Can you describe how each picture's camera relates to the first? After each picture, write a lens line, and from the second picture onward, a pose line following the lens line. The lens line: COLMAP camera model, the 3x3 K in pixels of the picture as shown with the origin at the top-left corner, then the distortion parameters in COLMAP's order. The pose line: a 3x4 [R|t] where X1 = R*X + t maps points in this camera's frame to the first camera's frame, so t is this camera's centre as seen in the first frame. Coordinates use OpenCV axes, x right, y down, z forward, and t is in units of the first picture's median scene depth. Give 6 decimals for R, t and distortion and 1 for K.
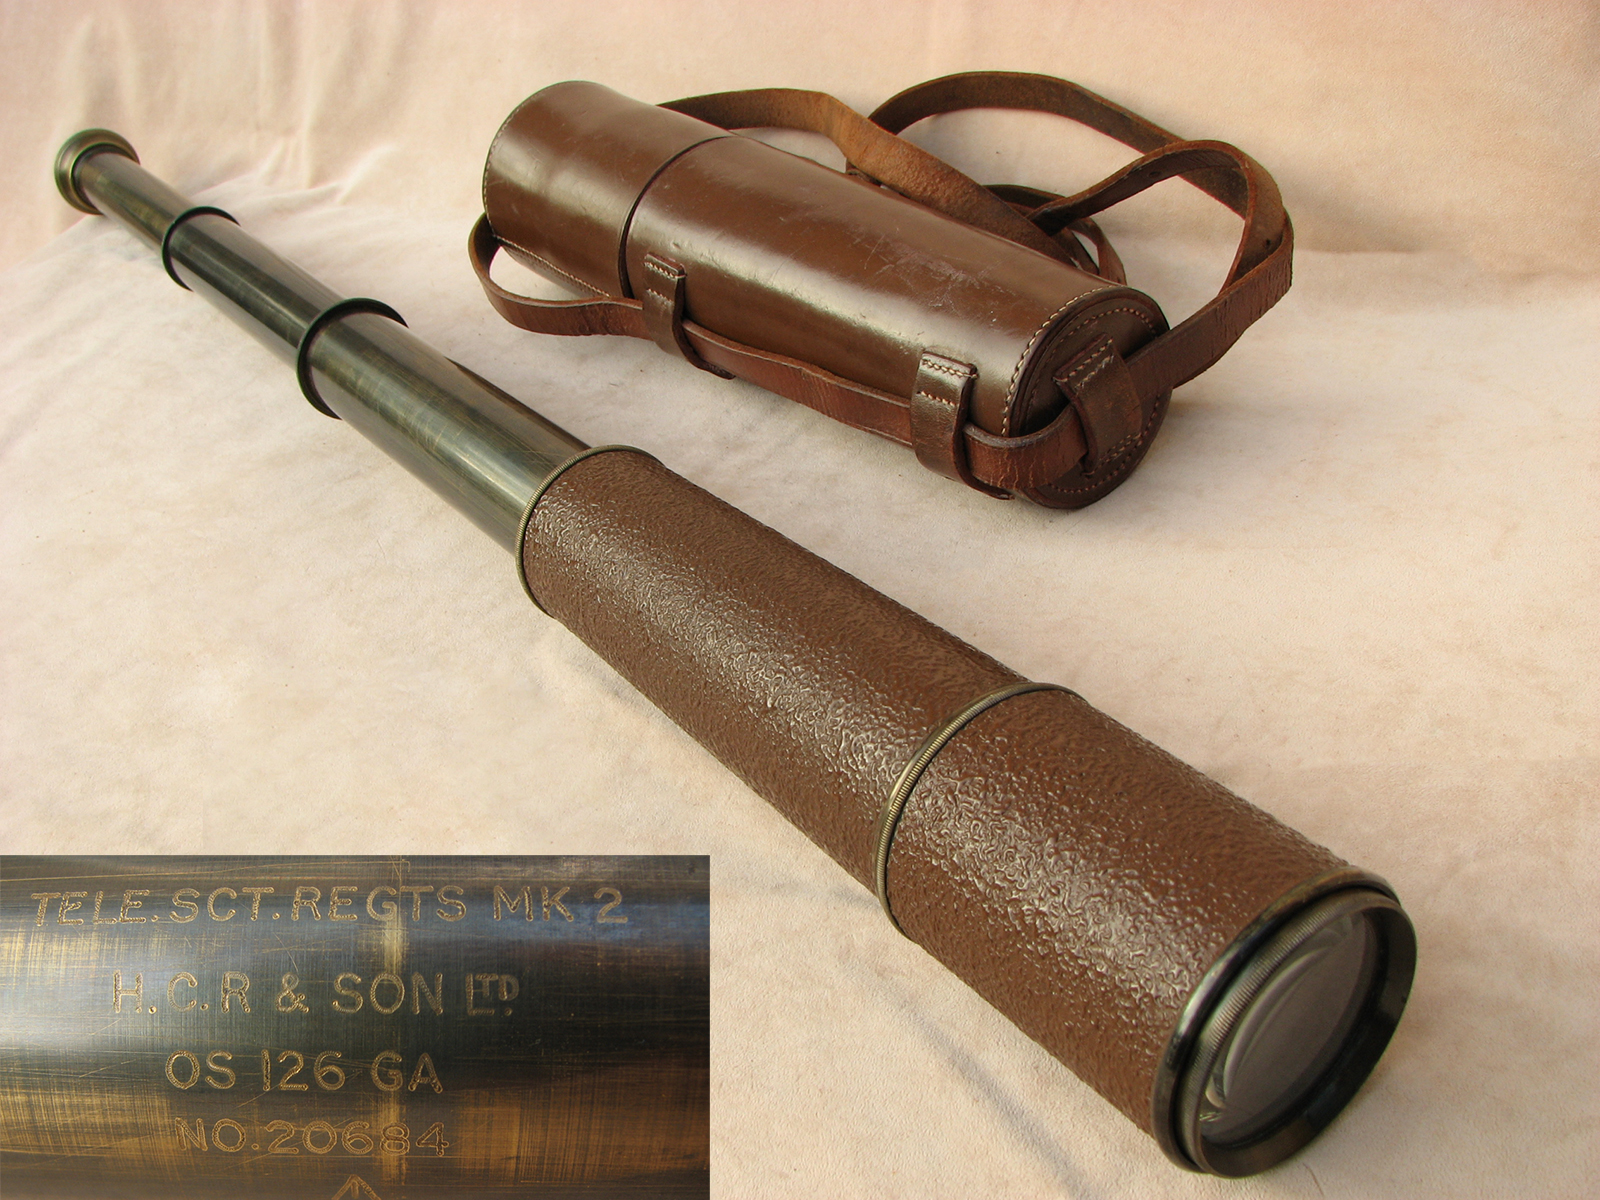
lens RADIAL K [[1685.0, 0, 800.0], [0, 1685.0, 600.0], [0, 0, 1]] dist [-0.165427, 0.017411]
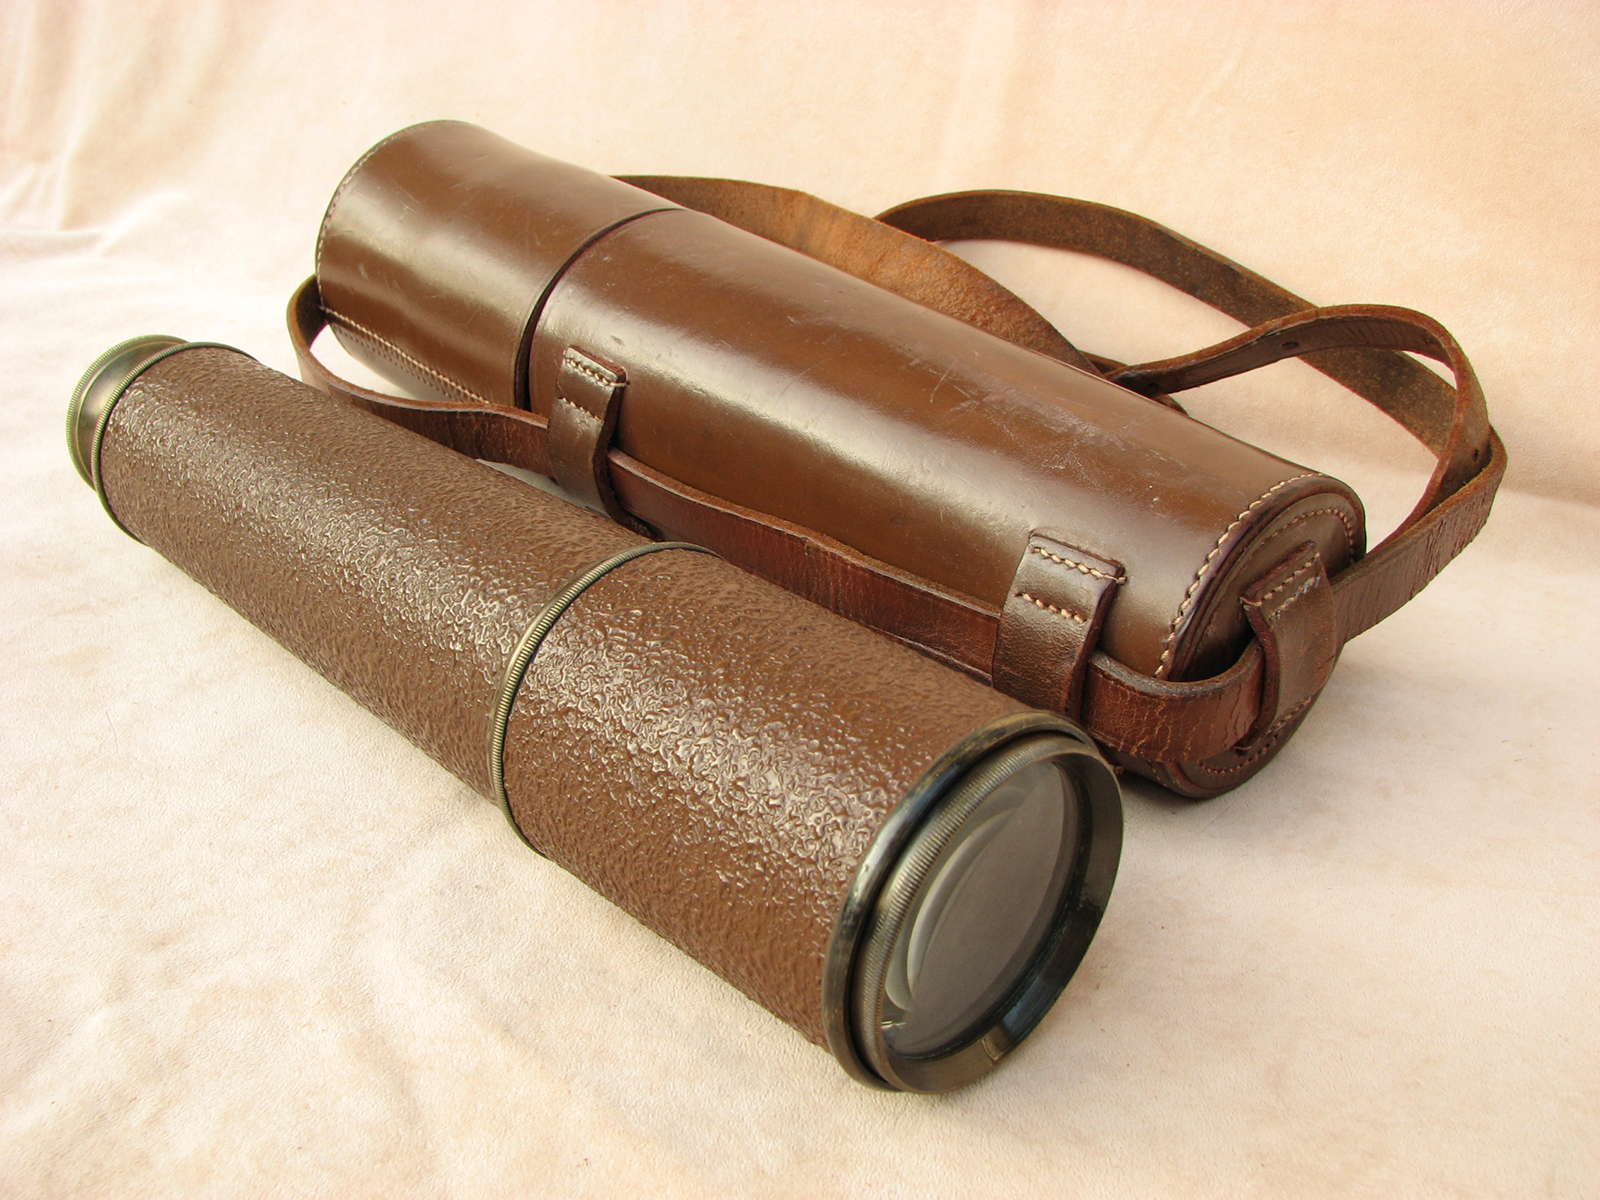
lens RADIAL K [[1702.4, 0, 799.6], [0, 1702.4, 628.0], [0, 0, 1]] dist [-0.198769, 0.214278]
pose [[0.976957, 0.129406, 0.169730, -0.139506], [-0.108652, 0.986015, -0.126366, -0.021698], [-0.183709, 0.105012, 0.977355, 0.432011]]
